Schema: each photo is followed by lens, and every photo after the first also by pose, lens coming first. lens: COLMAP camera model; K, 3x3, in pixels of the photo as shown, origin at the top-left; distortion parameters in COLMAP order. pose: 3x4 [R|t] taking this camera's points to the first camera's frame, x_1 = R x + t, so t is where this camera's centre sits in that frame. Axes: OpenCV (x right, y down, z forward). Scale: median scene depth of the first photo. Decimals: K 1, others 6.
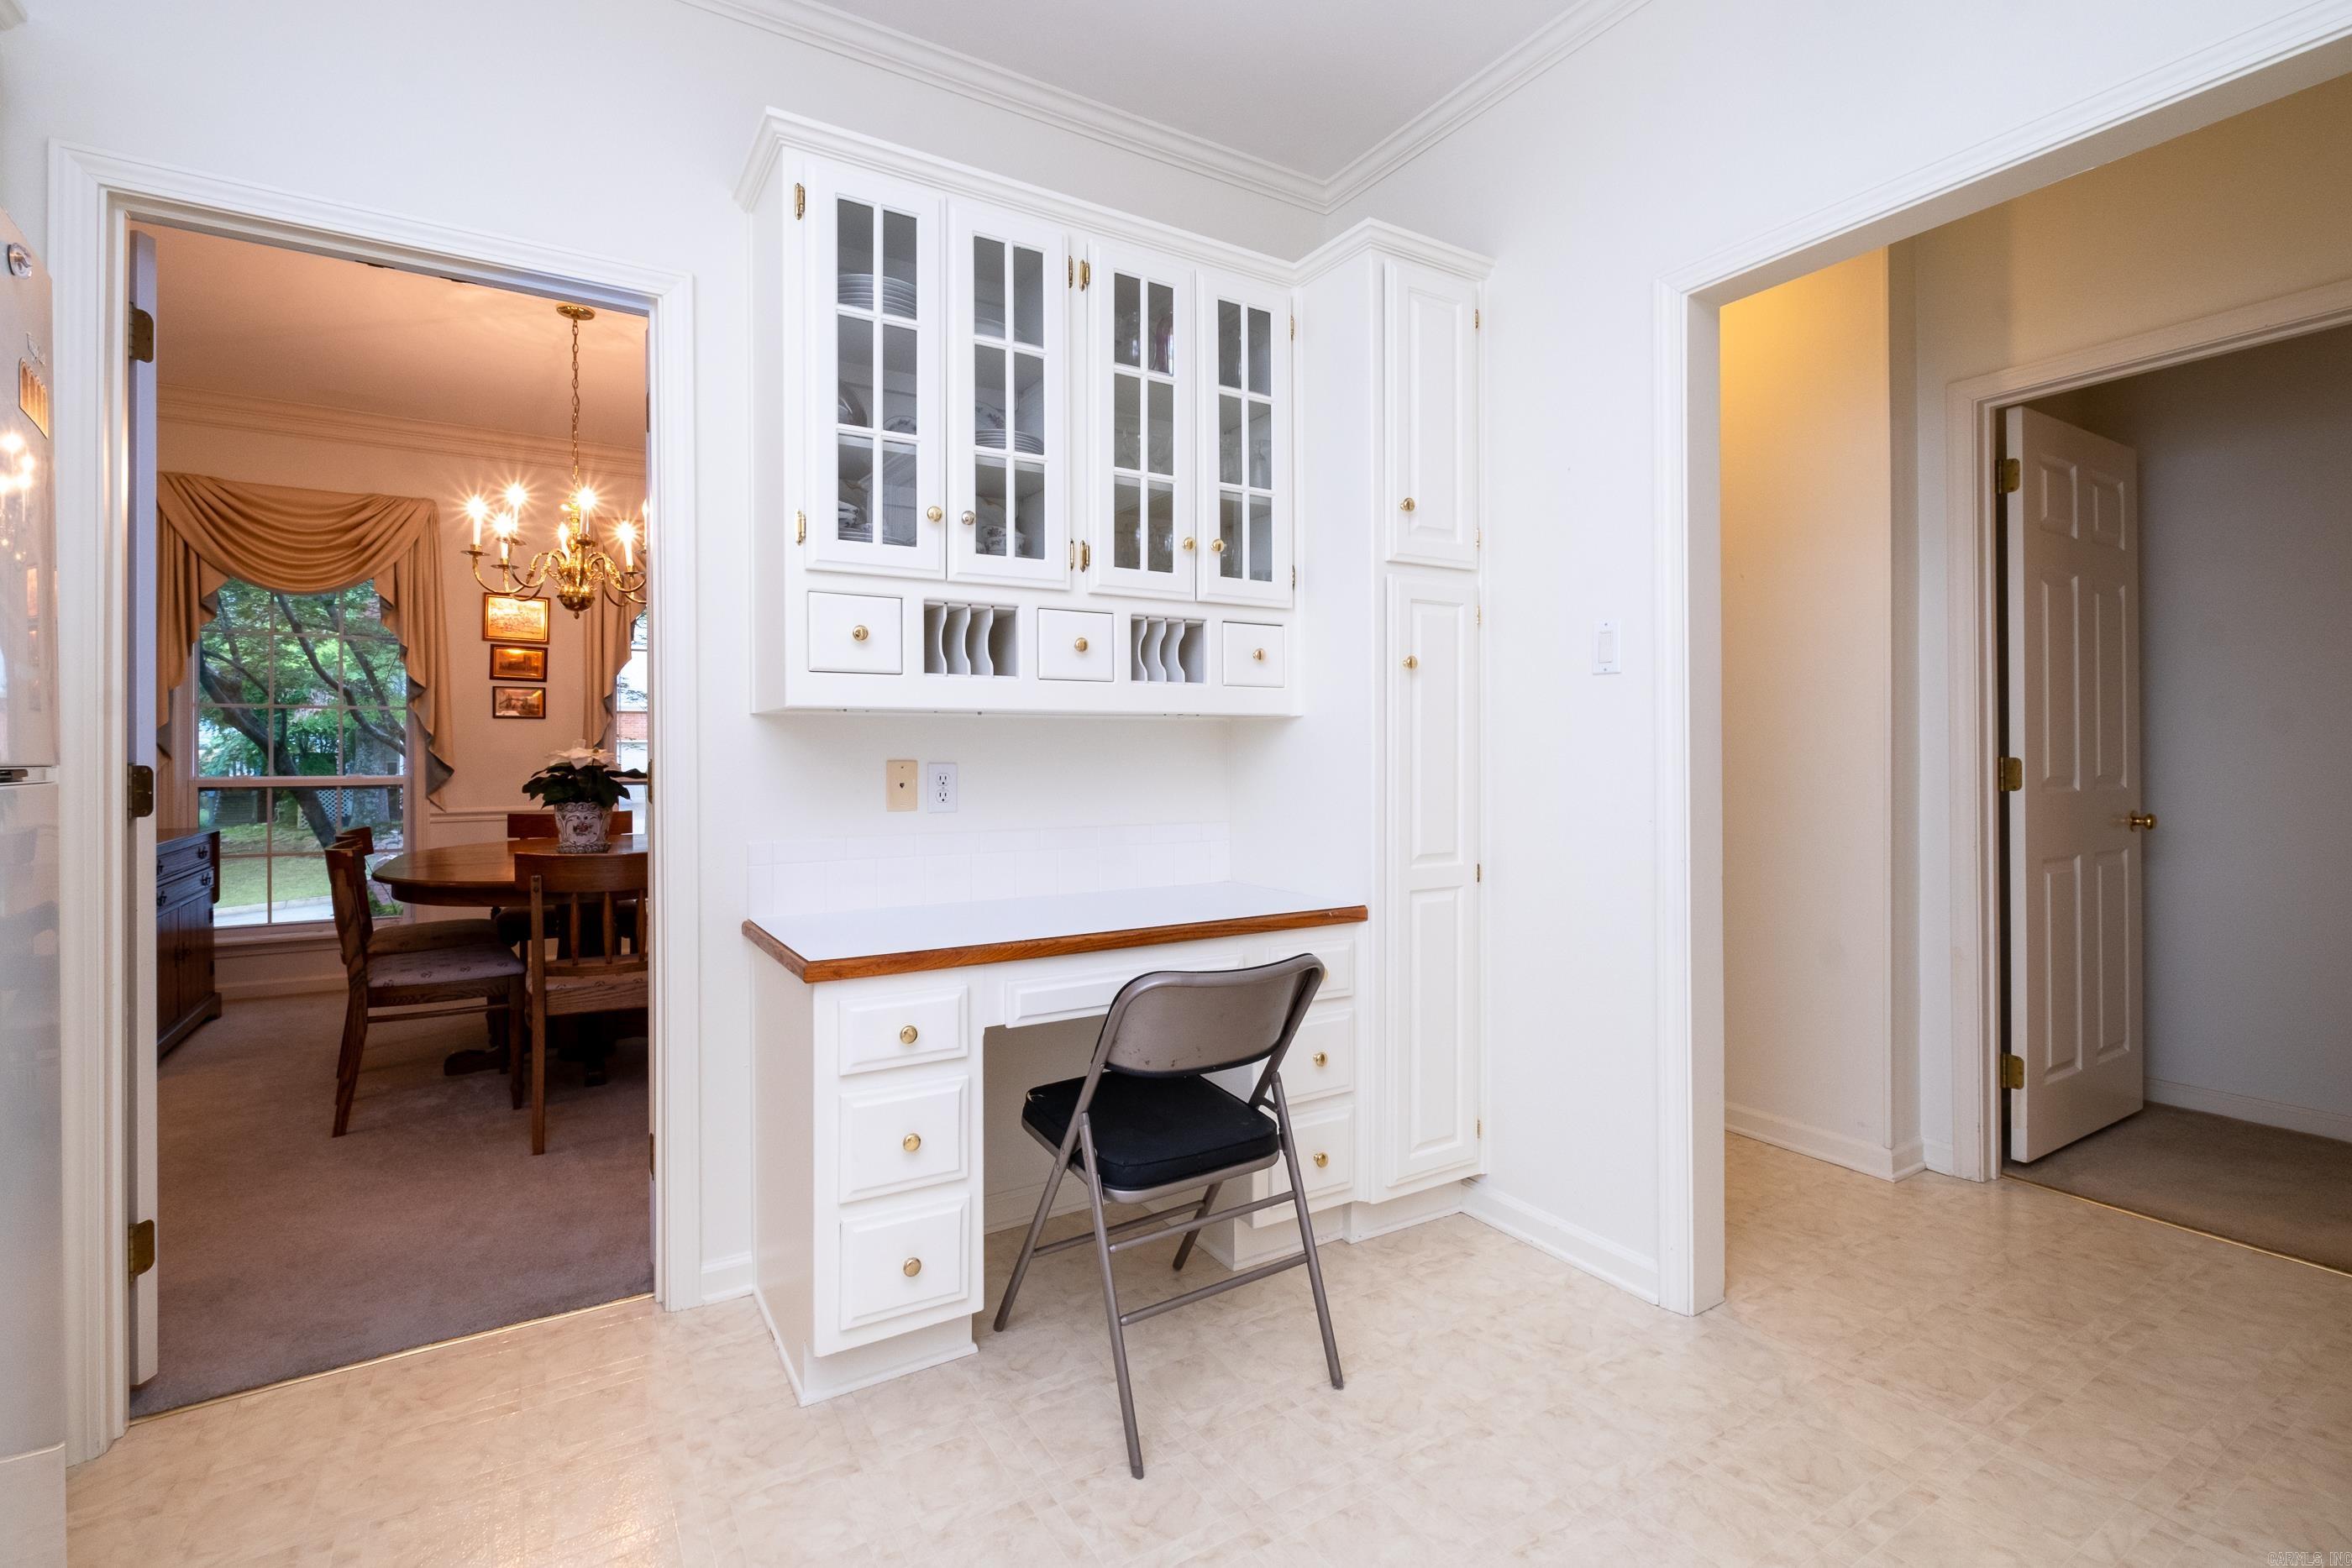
lens RADIAL K [[1069.1, 0, 1165.1], [0, 1069.1, 746.5], [0, 0, 1]] dist [-0.002689, -0.000411]
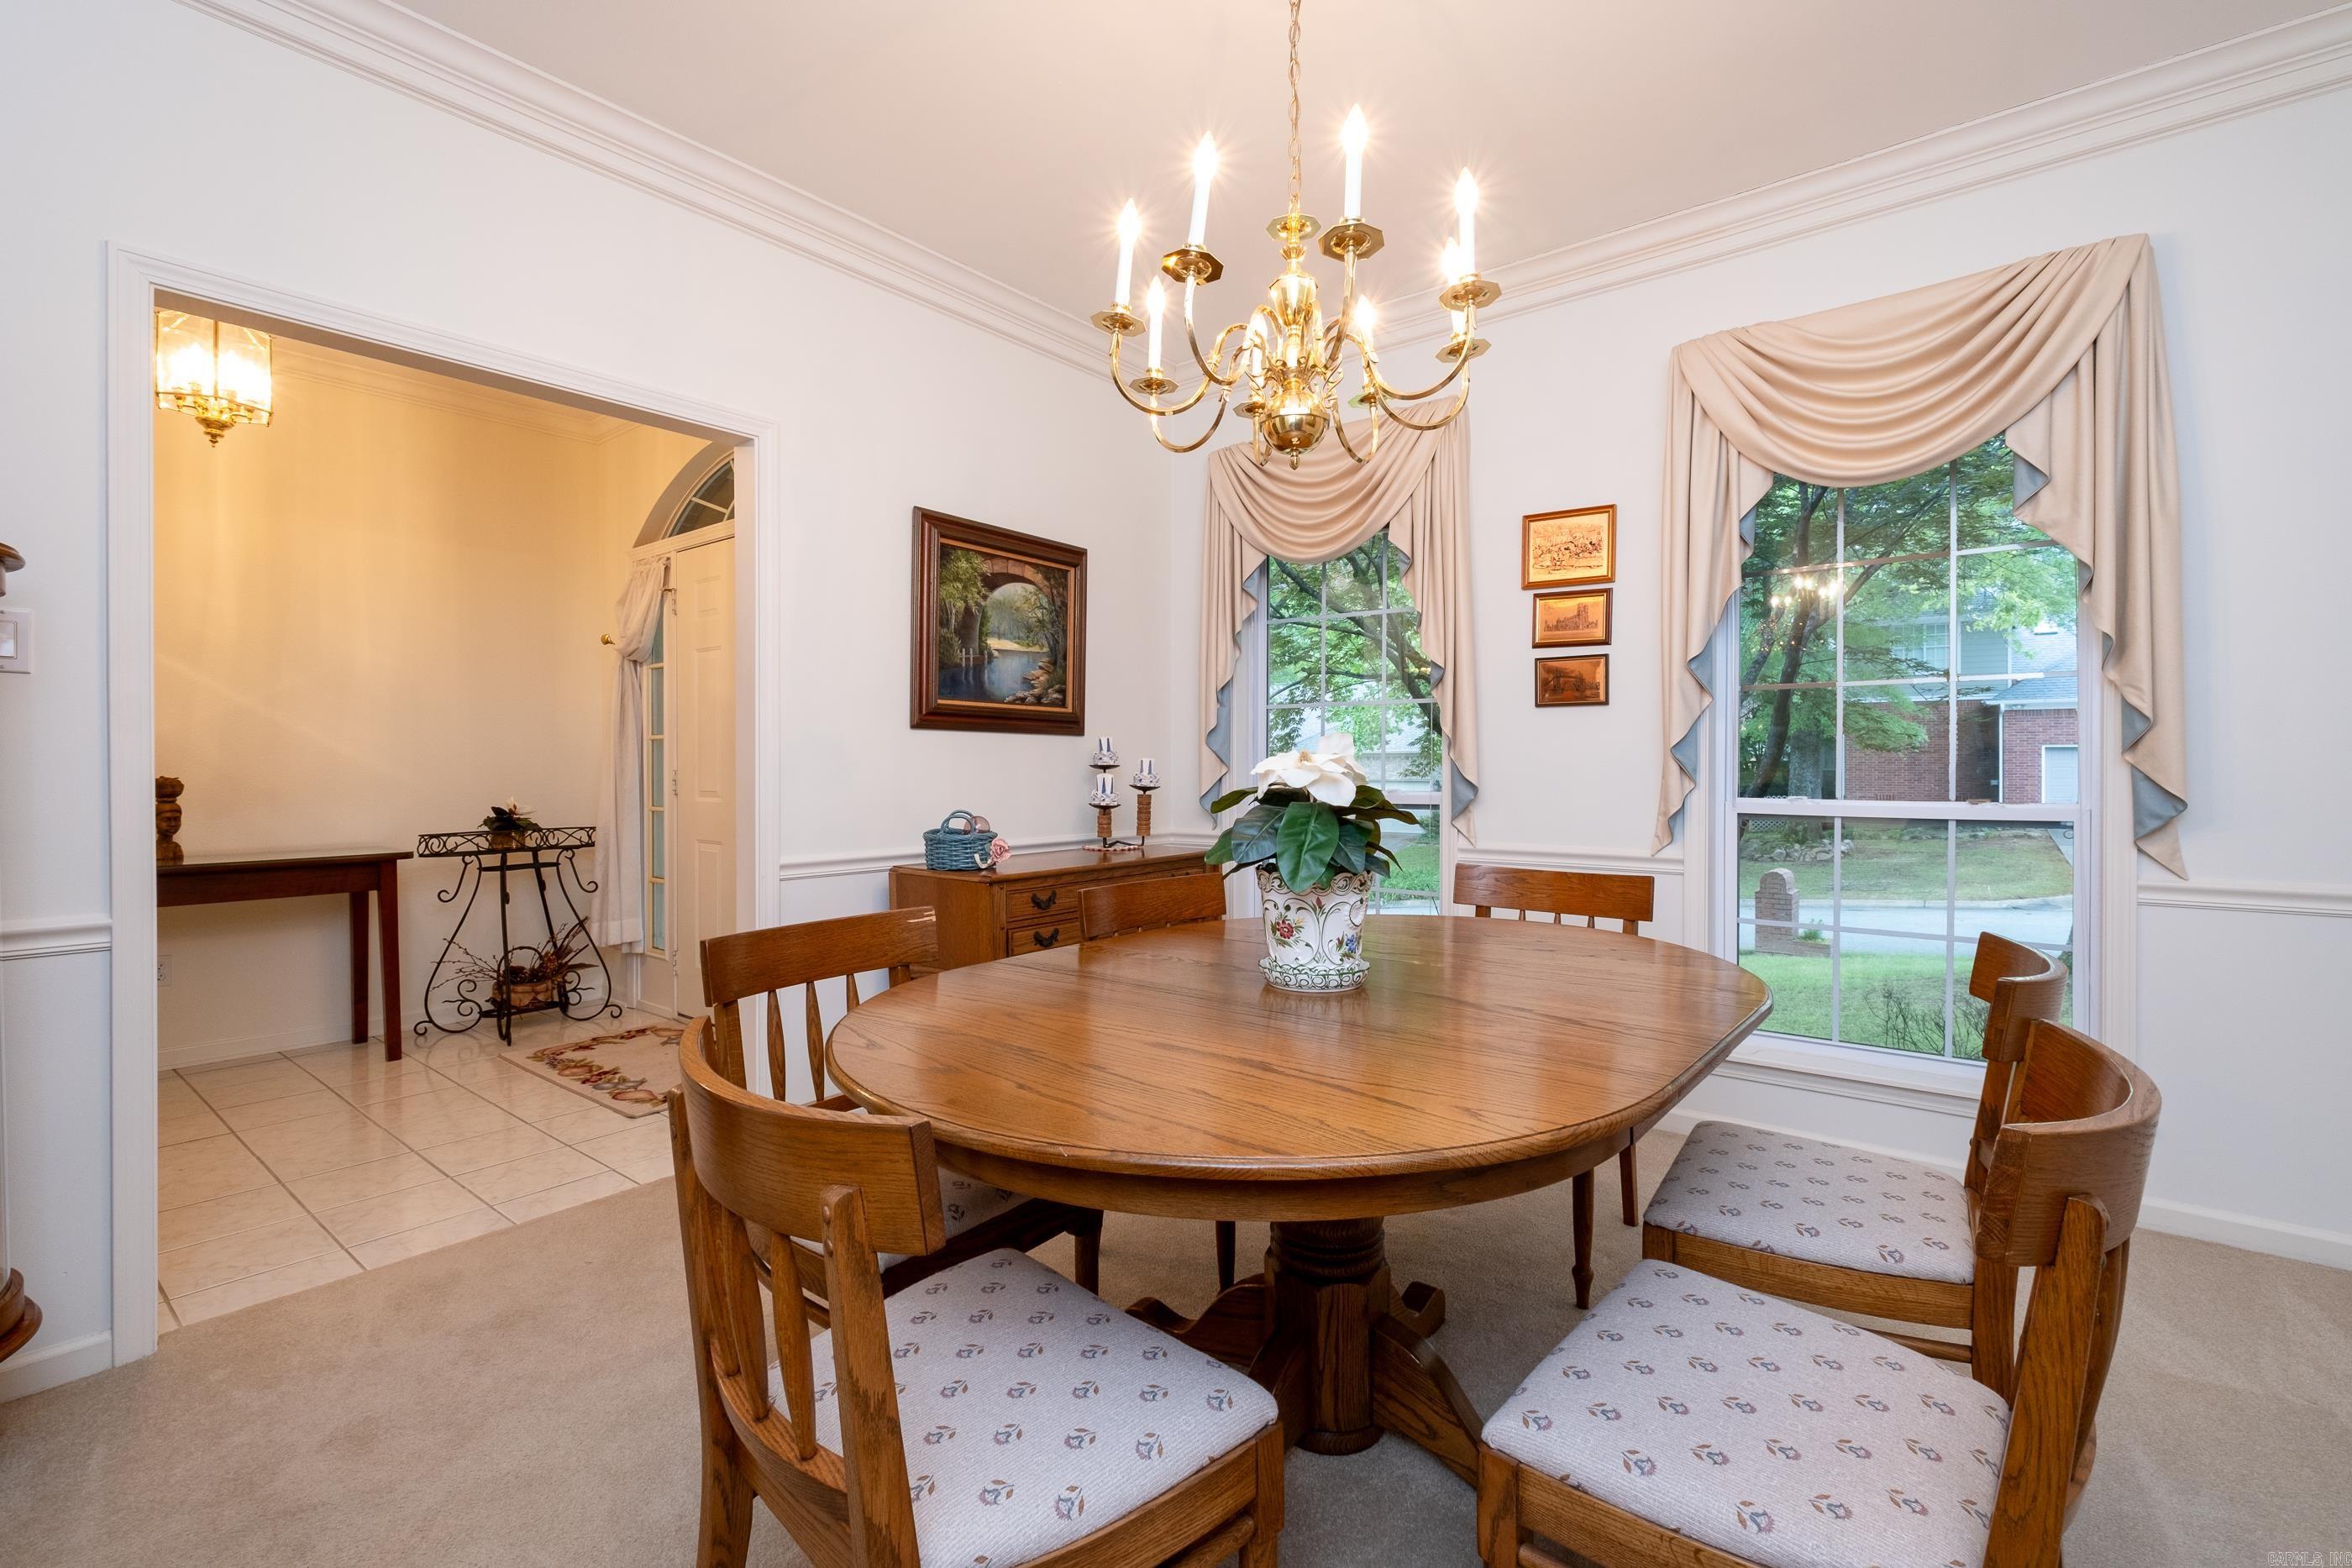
lens RADIAL K [[1044.2, 0, 1169.1], [0, 1044.2, 772.9], [0, 0, 1]] dist [-0.002116, -0.000177]
pose [[0.334412, 0.013363, -0.942332, -0.228050], [0.006246, 0.999846, 0.016395, 0.003375], [0.942406, -0.011368, 0.334277, 1.267864]]
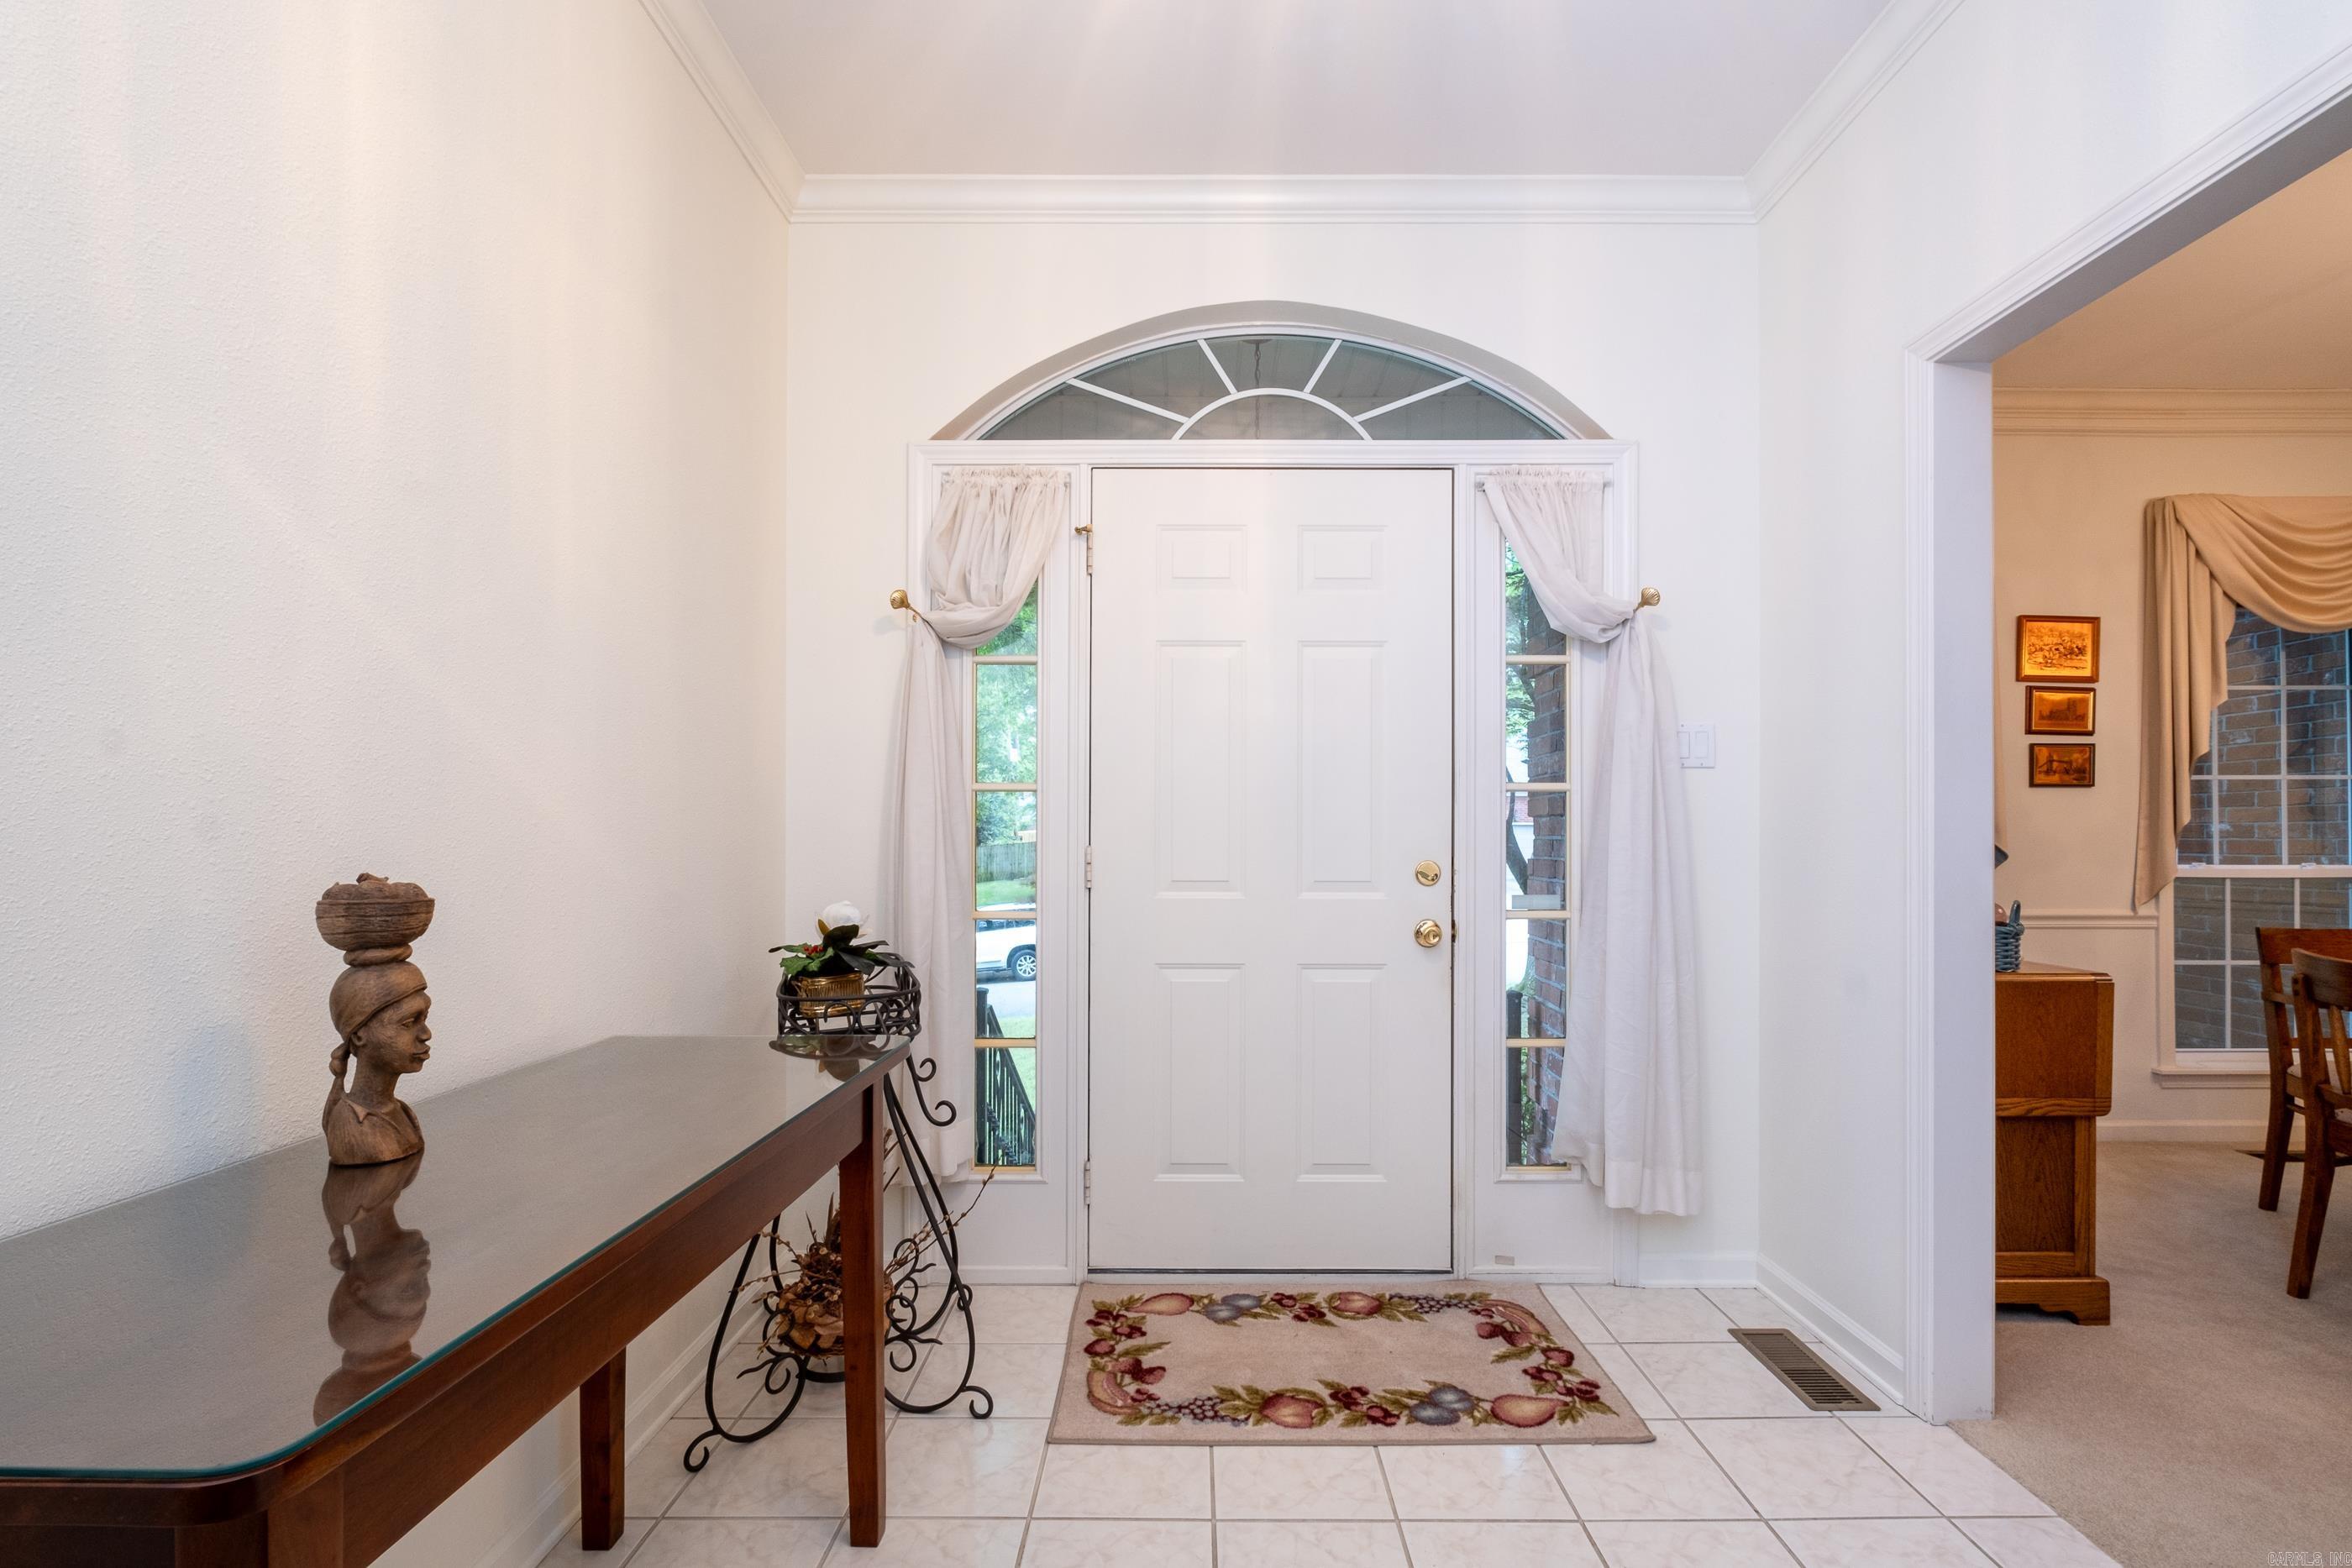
lens RADIAL K [[1068.4, 0, 1193.9], [0, 1068.4, 829.1], [0, 0, 1]] dist [-0.001124, -0.001032]
pose [[0.853563, 0.002090, -0.520985, -1.623500], [-0.001162, 0.999997, 0.002108, 0.003199], [0.520988, -0.001194, 0.853563, 0.173406]]
